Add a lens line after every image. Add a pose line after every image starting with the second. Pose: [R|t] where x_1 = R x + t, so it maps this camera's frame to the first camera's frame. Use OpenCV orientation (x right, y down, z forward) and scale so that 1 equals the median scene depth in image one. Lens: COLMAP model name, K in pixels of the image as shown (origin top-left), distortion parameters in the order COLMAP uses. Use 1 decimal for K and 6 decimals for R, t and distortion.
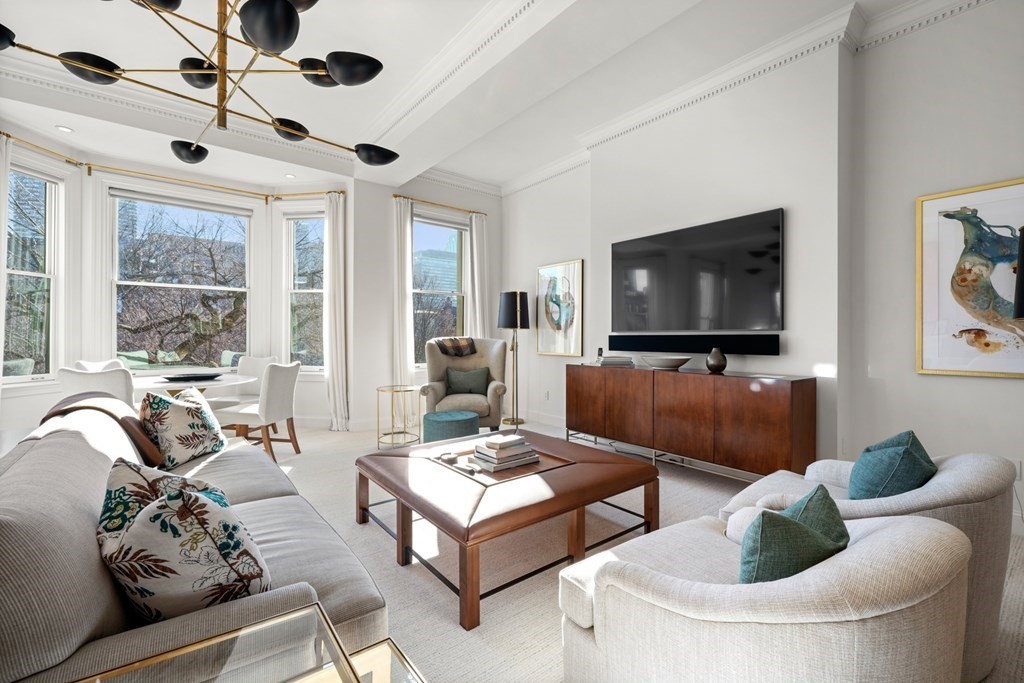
lens RADIAL K [[441.5, 0, 515.4], [0, 441.5, 338.1], [0, 0, 1]] dist [-0.000120, 0.000207]
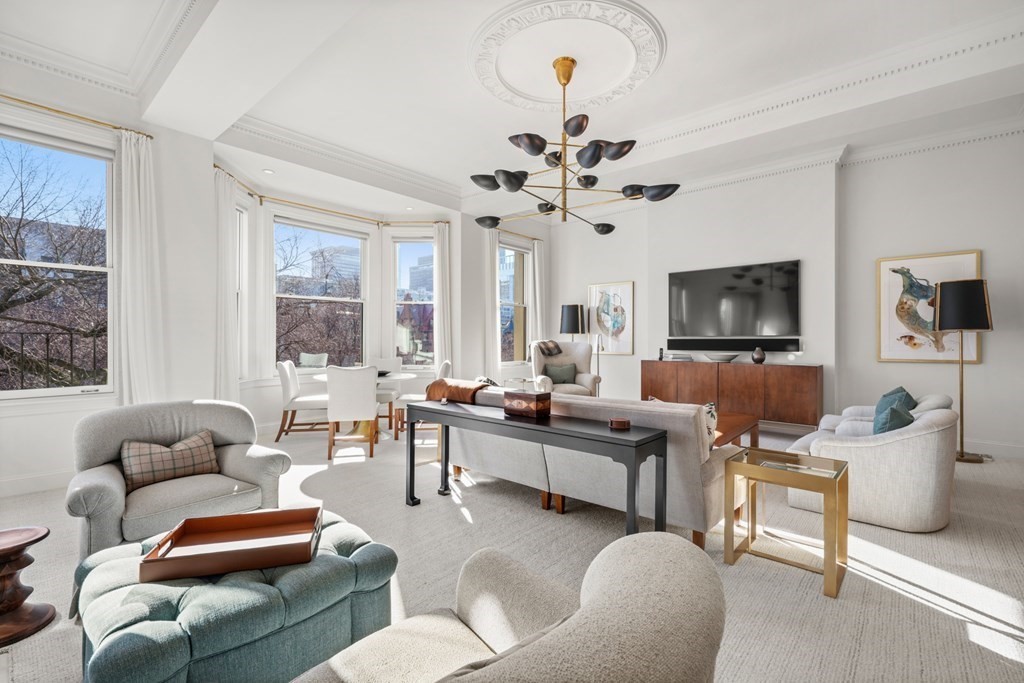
lens RADIAL K [[454.4, 0, 505.2], [0, 454.4, 340.7], [0, 0, 1]] dist [0.002390, 0.000366]
pose [[0.983927, -0.004372, 0.178518, -0.545447], [0.003874, 0.999988, 0.003134, -0.007327], [-0.178529, -0.002392, 0.983932, -0.318453]]
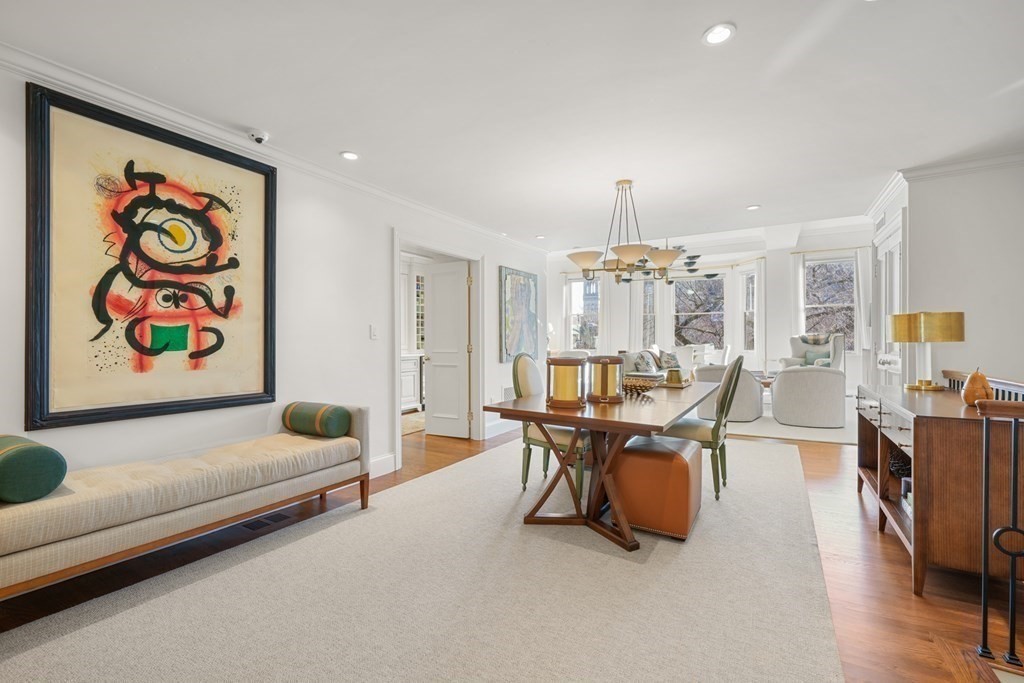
lens RADIAL K [[435.1, 0, 509.5], [0, 435.1, 340.3], [0, 0, 1]] dist [0.000156, 0.000033]
pose [[0.348527, -0.005782, -0.937281, 1.144035], [0.002241, 0.999983, -0.005336, 0.033422], [0.937296, -0.000241, 0.348534, -0.778257]]
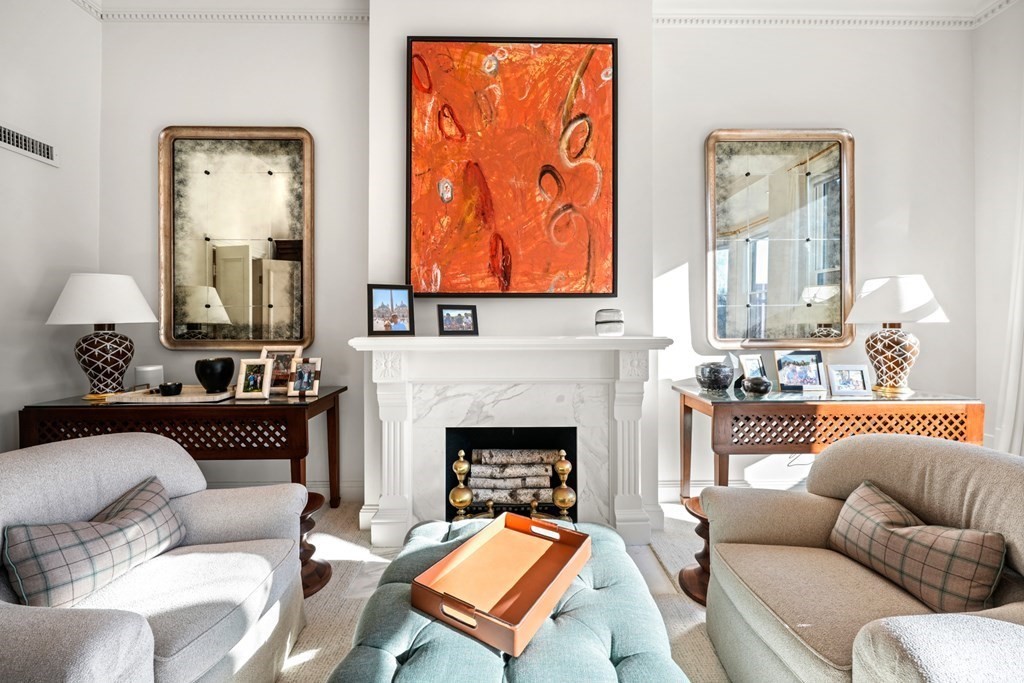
lens RADIAL K [[402.9, 0, 511.9], [0, 402.9, 330.9], [0, 0, 1]] dist [0.000733, 0.000019]
pose [[-0.604517, -0.006741, -0.796564, -0.468424], [-0.005196, 0.999976, -0.004519, -0.005516], [0.796575, 0.001407, -0.604538, 0.242617]]
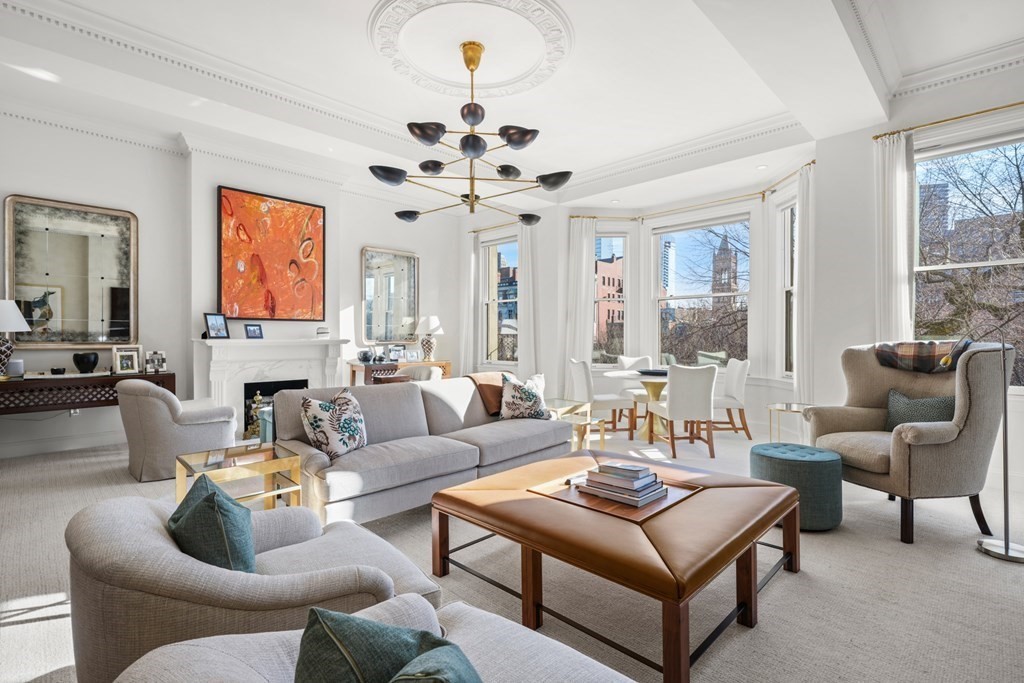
lens RADIAL K [[476.3, 0, 510.6], [0, 476.3, 336.5], [0, 0, 1]] dist [-0.000939, 0.000201]
pose [[0.120082, -0.007138, -0.992738, 0.485903], [-0.003538, 0.999965, -0.007618, -0.000338], [0.992758, 0.004427, 0.120052, 0.408262]]
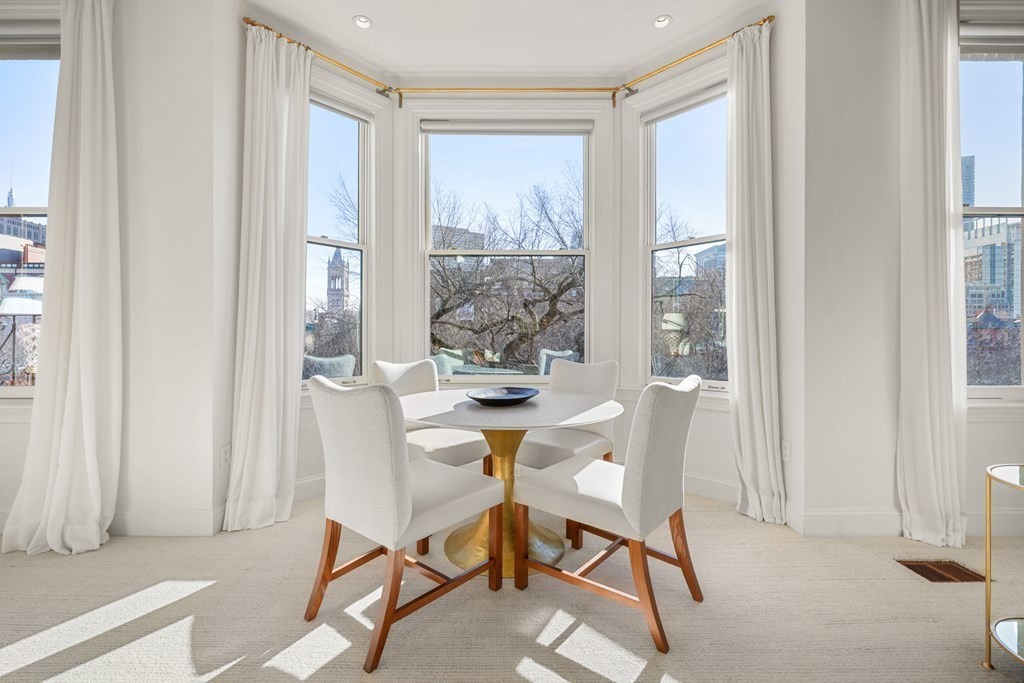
lens RADIAL K [[433.3, 0, 514.5], [0, 433.3, 333.5], [0, 0, 1]] dist [-0.004721, -0.000449]
pose [[0.802718, -0.013738, -0.596200, -0.401170], [0.006355, 0.999875, -0.014483, 0.011872], [0.596324, 0.007837, 0.802705, 0.559265]]
